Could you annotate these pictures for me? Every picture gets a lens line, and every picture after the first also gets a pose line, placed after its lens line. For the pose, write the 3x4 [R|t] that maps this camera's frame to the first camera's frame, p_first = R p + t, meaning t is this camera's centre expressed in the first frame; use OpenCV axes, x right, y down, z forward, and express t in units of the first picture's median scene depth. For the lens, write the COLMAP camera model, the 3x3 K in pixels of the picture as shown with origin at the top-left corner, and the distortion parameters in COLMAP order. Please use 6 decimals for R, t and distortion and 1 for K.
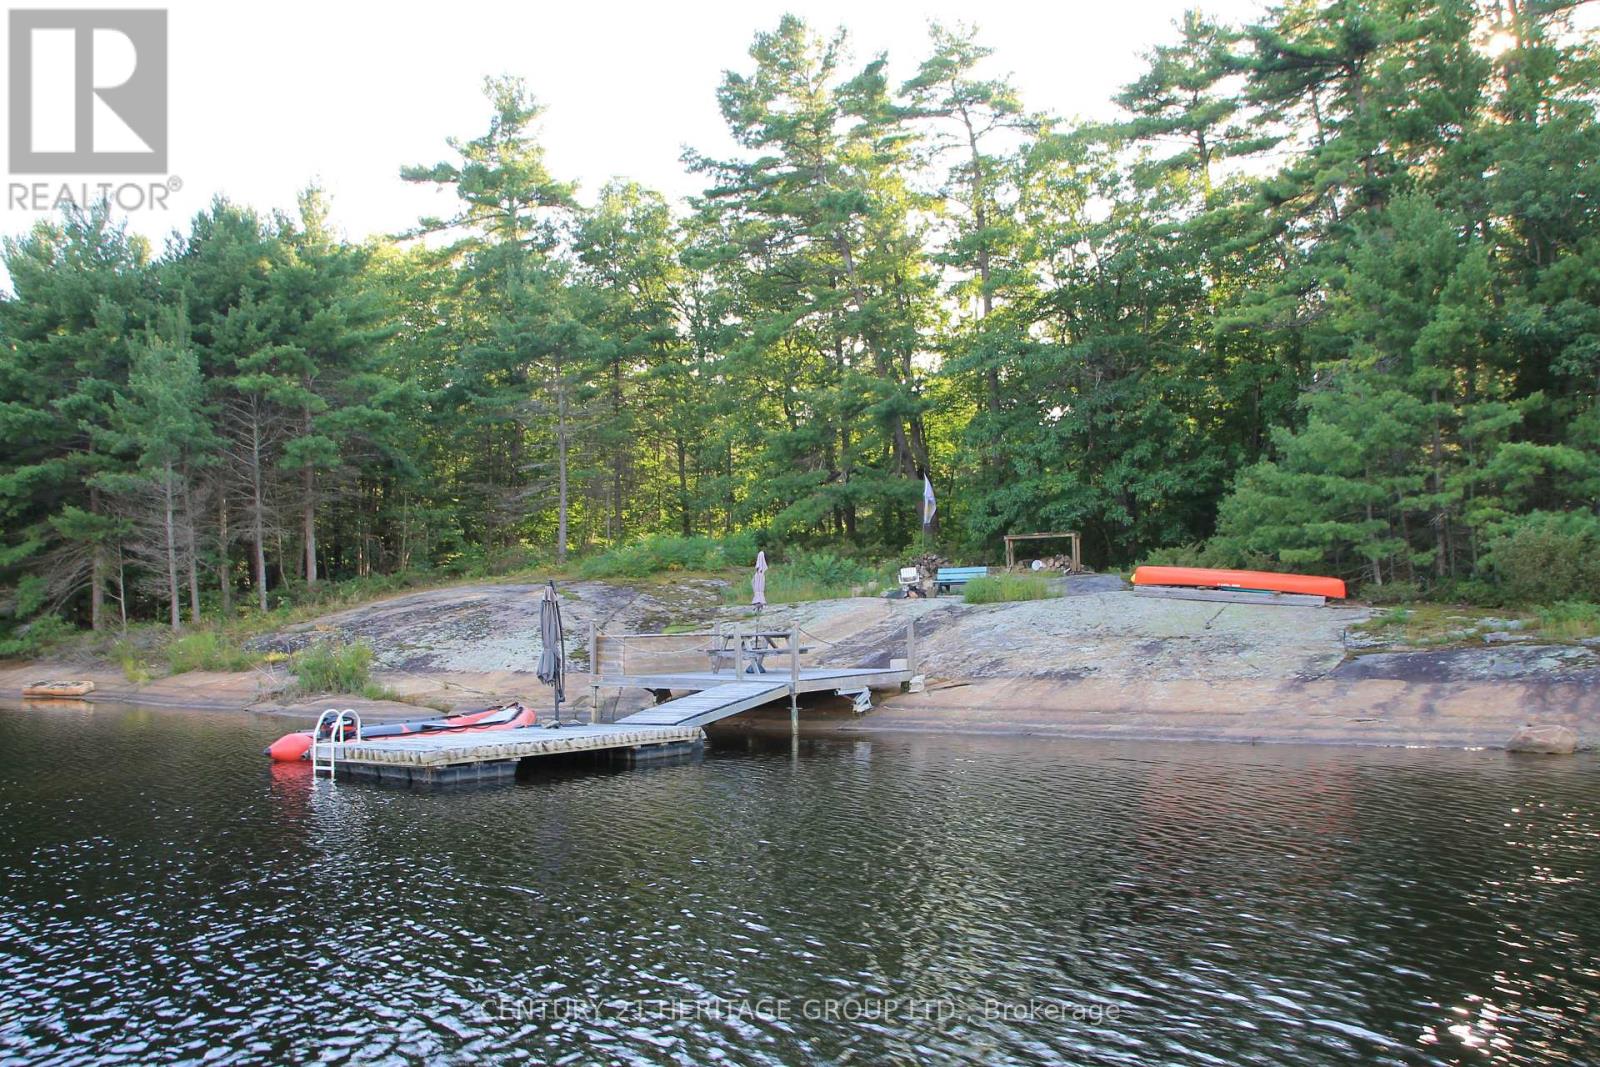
lens RADIAL K [[1328.4, 0, 801.6], [0, 1328.4, 576.0], [0, 0, 1]] dist [-0.173110, 0.163425]
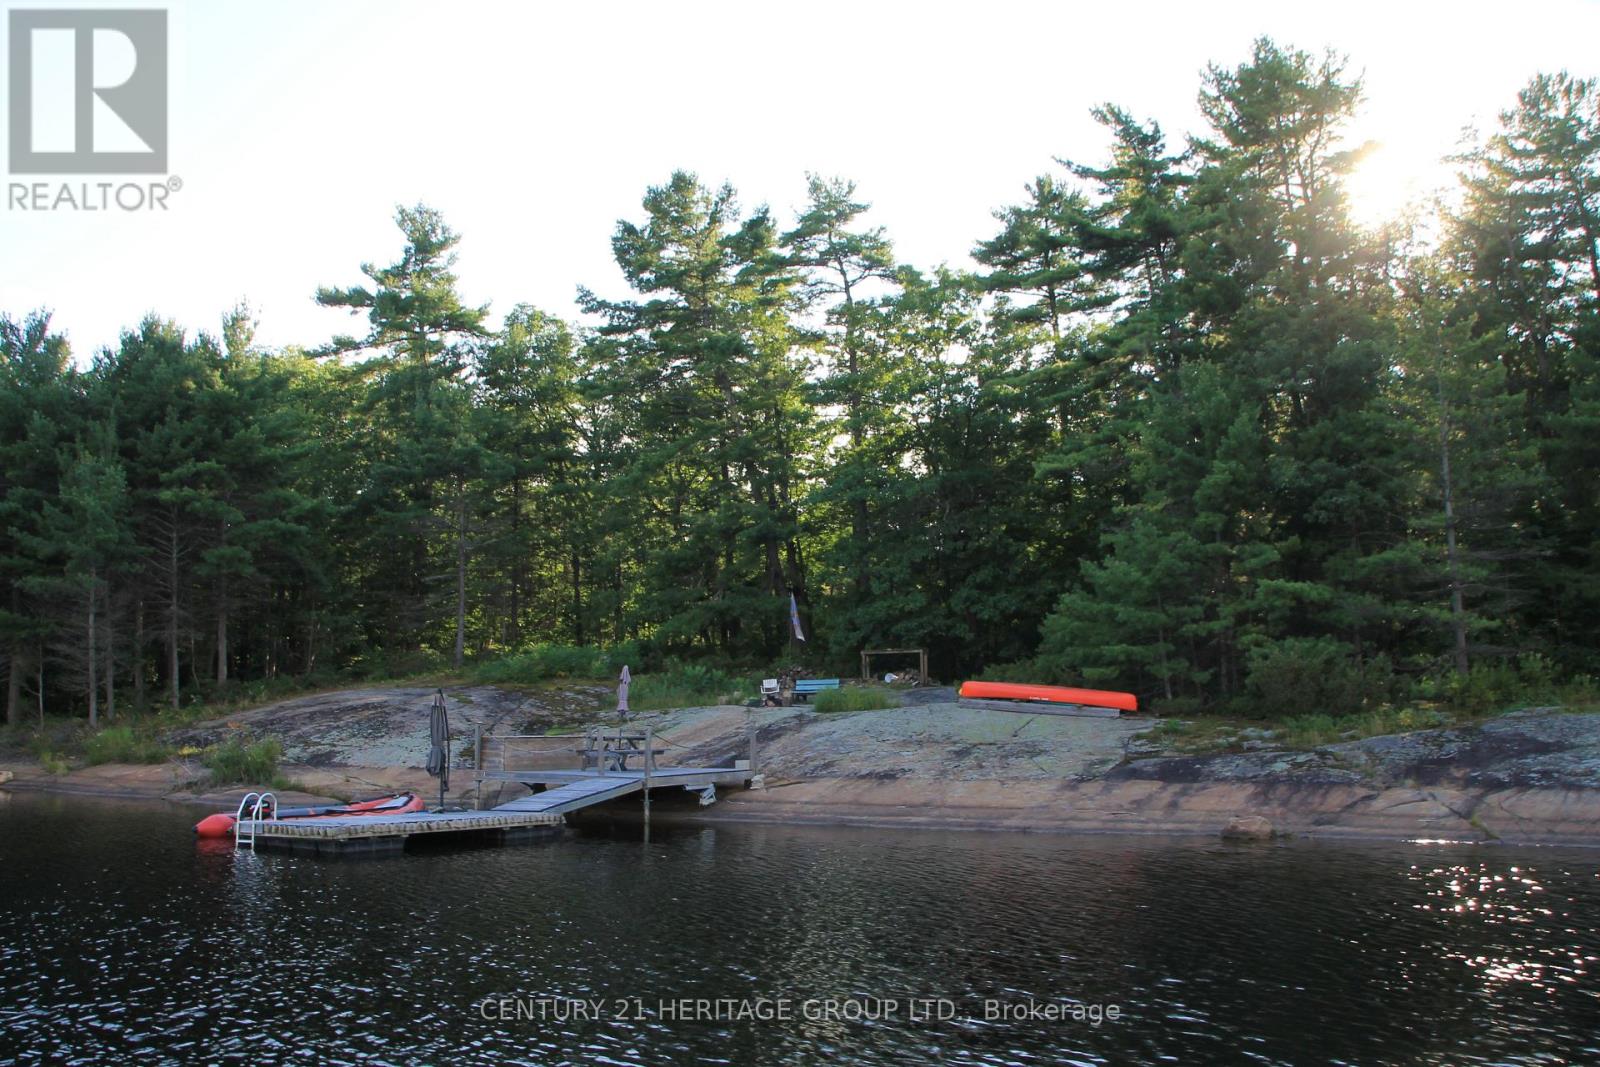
lens RADIAL K [[1328.4, 0, 801.6], [0, 1328.4, 576.0], [0, 0, 1]] dist [-0.173110, 0.163425]
pose [[0.997509, 0.017846, 0.068245, 0.028756], [-0.012445, 0.996816, -0.078754, -0.004981], [-0.069433, 0.077709, 0.994555, -0.112372]]
